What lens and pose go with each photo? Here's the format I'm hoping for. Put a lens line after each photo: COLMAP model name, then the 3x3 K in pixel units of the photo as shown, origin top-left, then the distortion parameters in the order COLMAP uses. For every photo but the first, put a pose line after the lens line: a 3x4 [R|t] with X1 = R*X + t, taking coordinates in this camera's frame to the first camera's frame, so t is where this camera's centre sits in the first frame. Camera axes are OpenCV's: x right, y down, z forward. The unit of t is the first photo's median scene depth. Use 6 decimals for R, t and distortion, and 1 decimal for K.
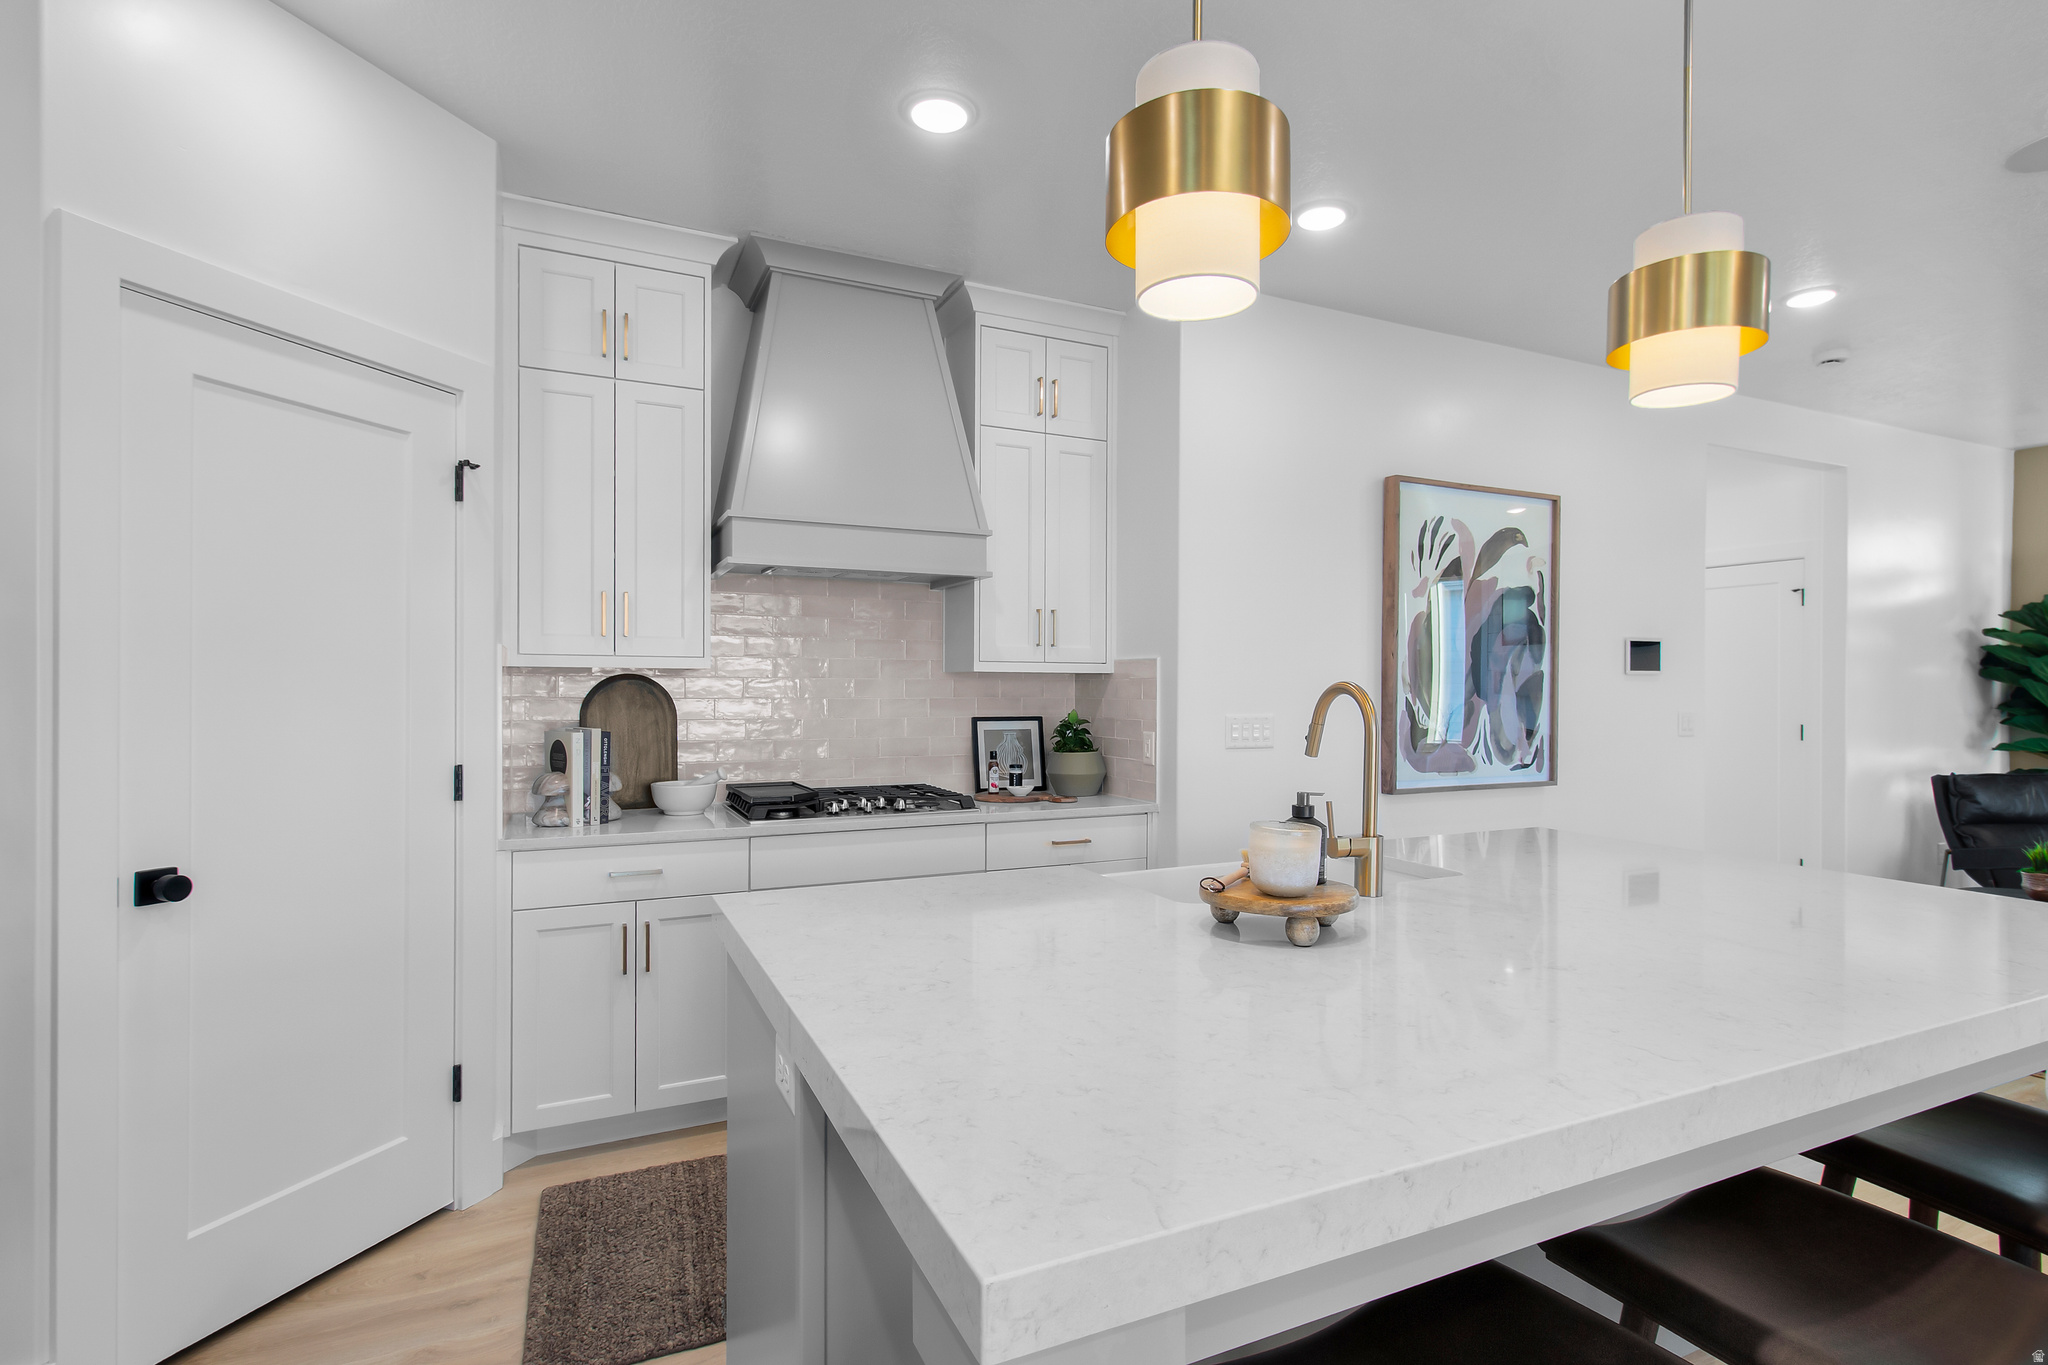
lens RADIAL K [[971.4, 0, 1024.0], [0, 971.4, 682.5], [0, 0, 1]] dist [0.000701, -0.000011]
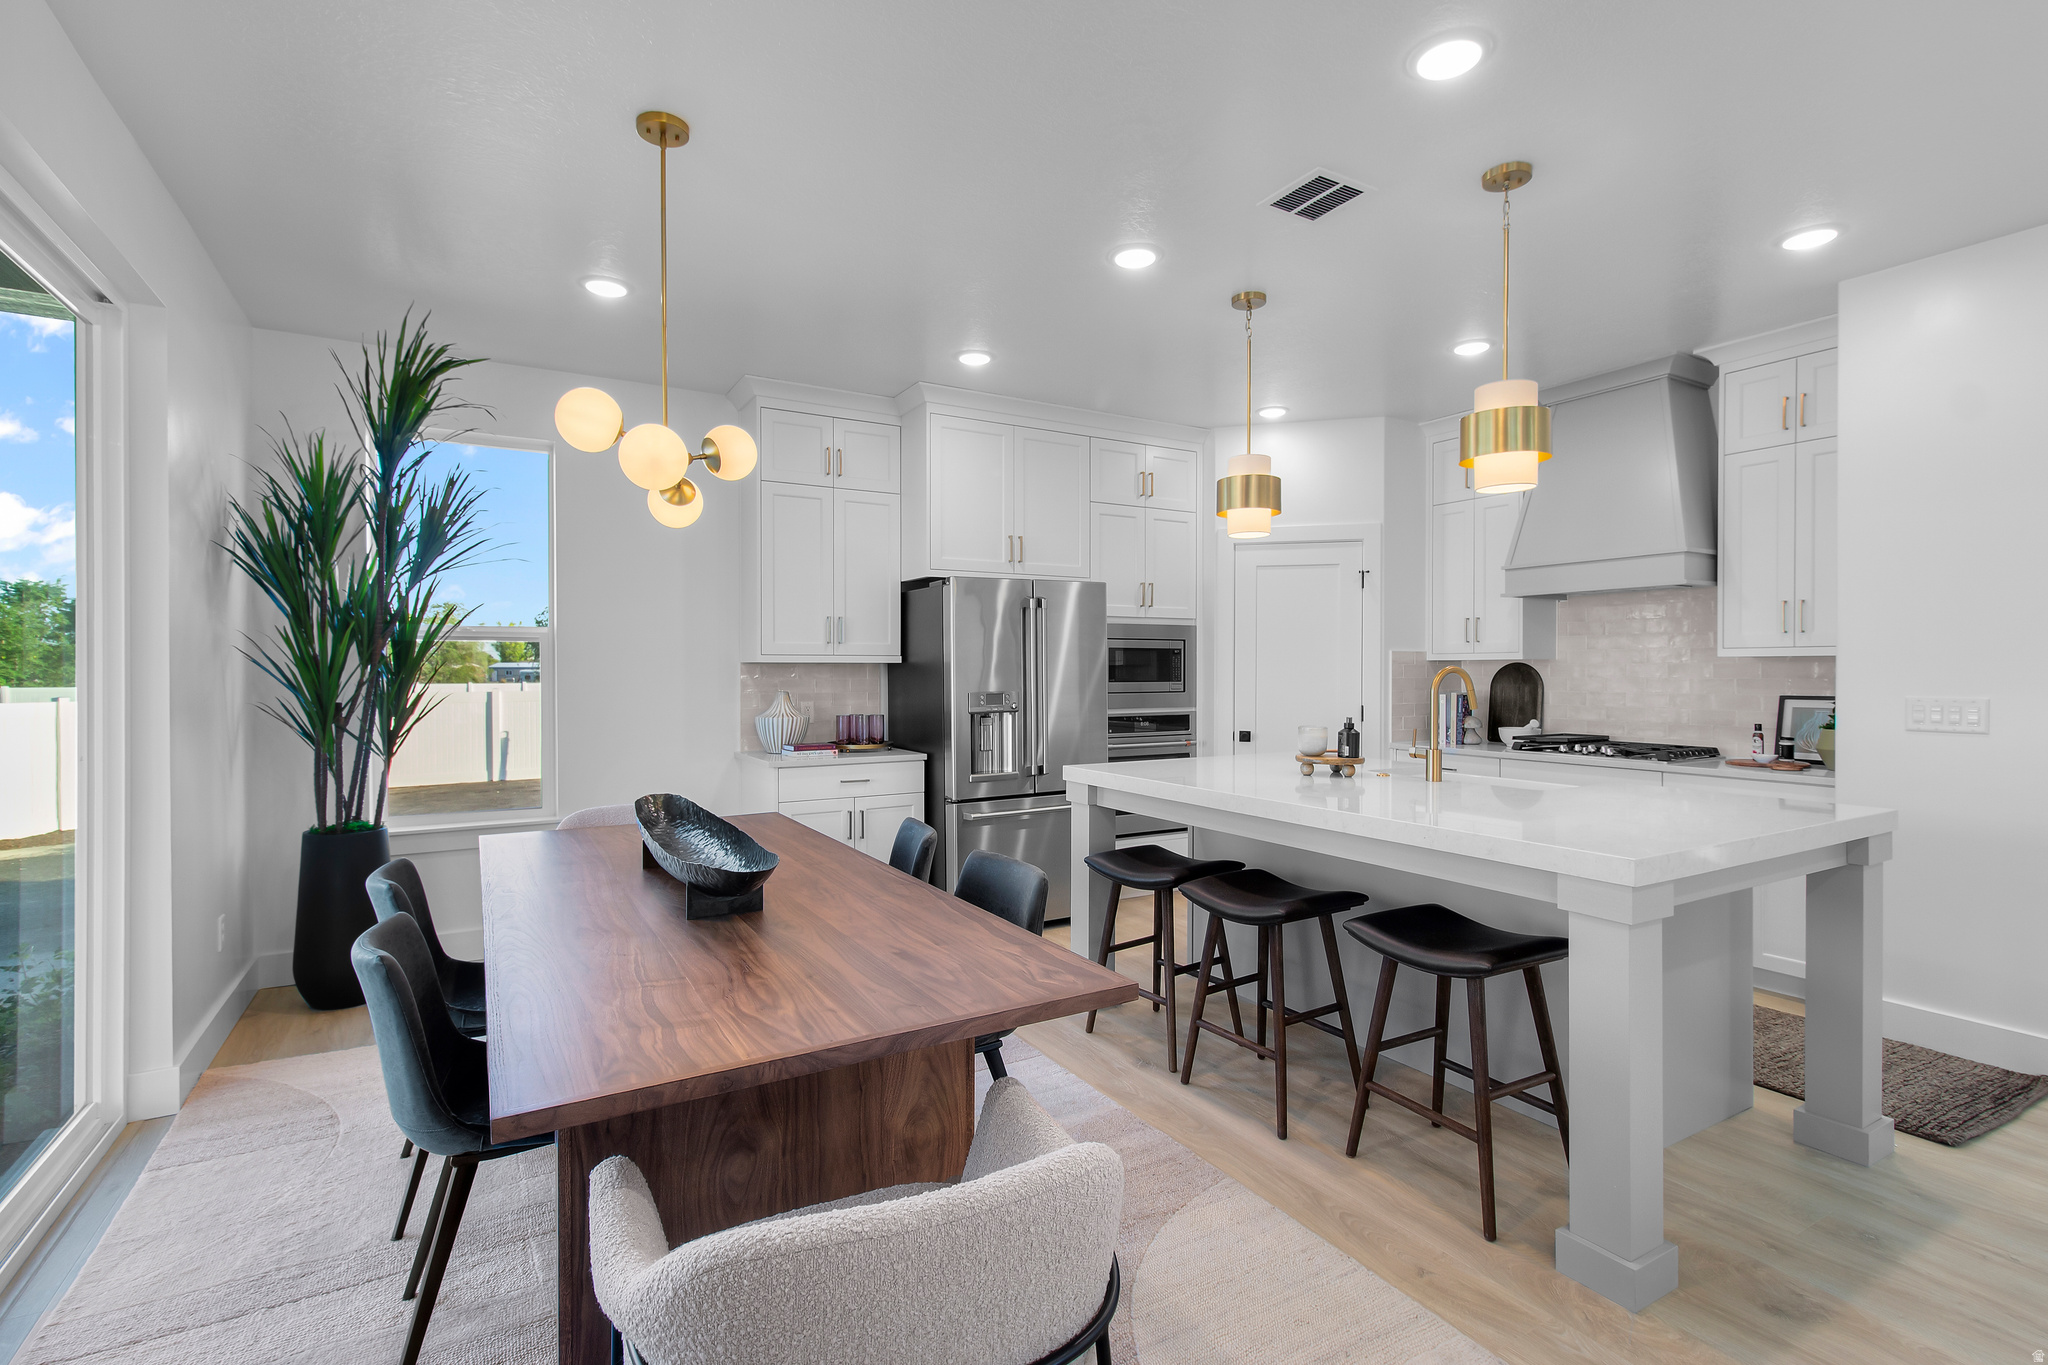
lens RADIAL K [[971.4, 0, 1024.0], [0, 971.4, 682.5], [0, 0, 1]] dist [0.000701, -0.000011]
pose [[0.087711, 0.006993, -0.996121, 1.107630], [0.009405, 0.999925, 0.007847, 0.003079], [0.996102, -0.010057, 0.087638, 0.011347]]
